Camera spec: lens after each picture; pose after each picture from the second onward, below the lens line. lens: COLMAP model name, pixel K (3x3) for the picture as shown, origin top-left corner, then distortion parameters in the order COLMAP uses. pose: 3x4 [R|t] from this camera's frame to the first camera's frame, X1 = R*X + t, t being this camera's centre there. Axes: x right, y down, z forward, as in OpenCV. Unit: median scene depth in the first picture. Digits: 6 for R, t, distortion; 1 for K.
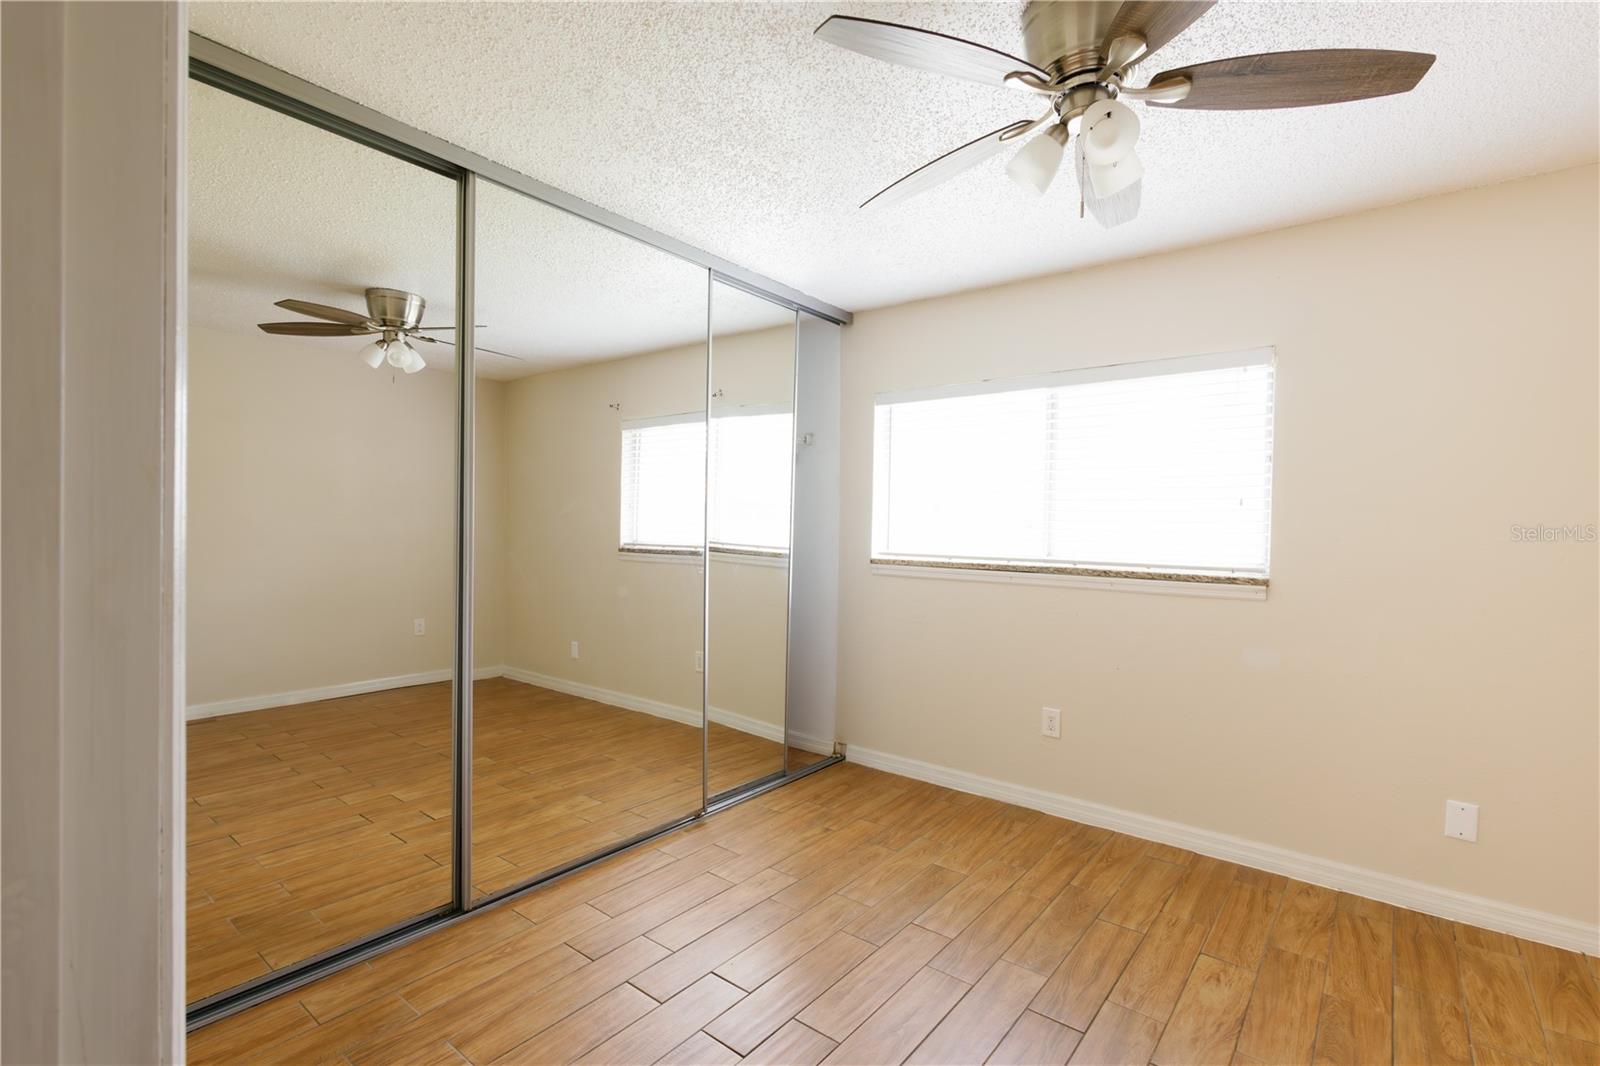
lens RADIAL K [[742.1, 0, 803.6], [0, 742.1, 528.1], [0, 0, 1]] dist [-0.003473, -0.000376]
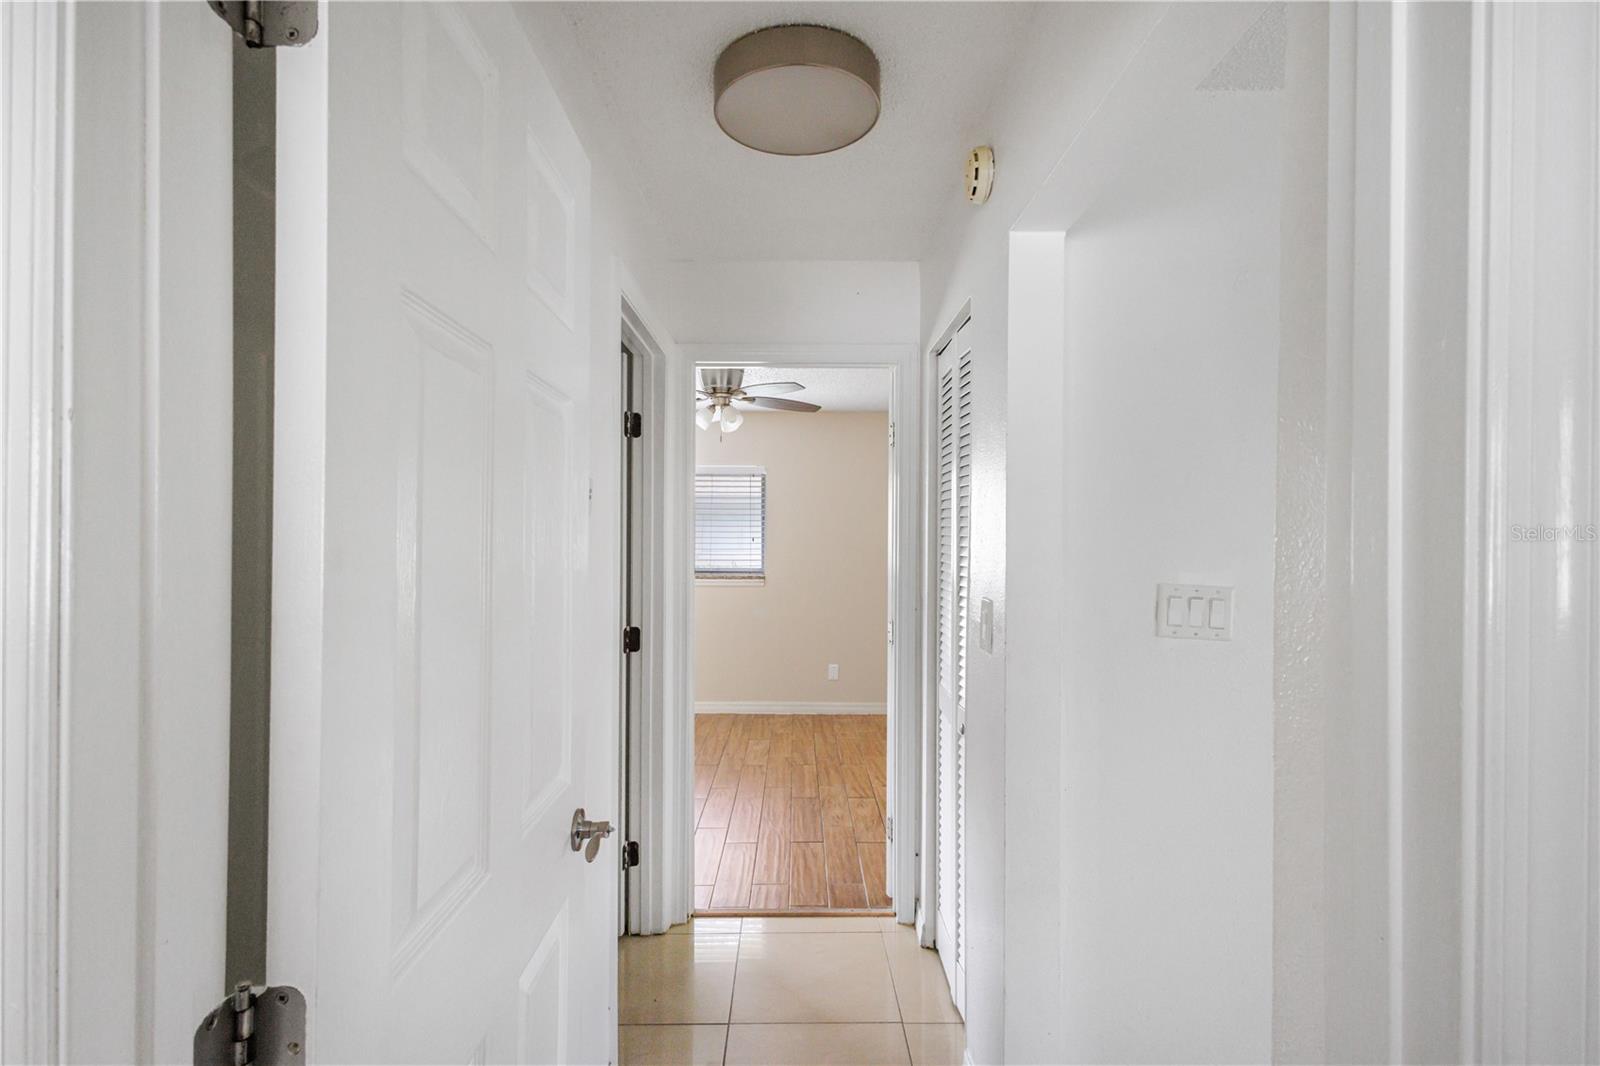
lens RADIAL K [[742.1, 0, 808.8], [0, 742.1, 532.2], [0, 0, 1]] dist [-0.003473, -0.000376]
pose [[0.773981, -0.011693, 0.633100, -0.781335], [0.012016, 0.999921, 0.003778, -0.085374], [-0.633094, 0.004684, 0.774061, -0.920129]]
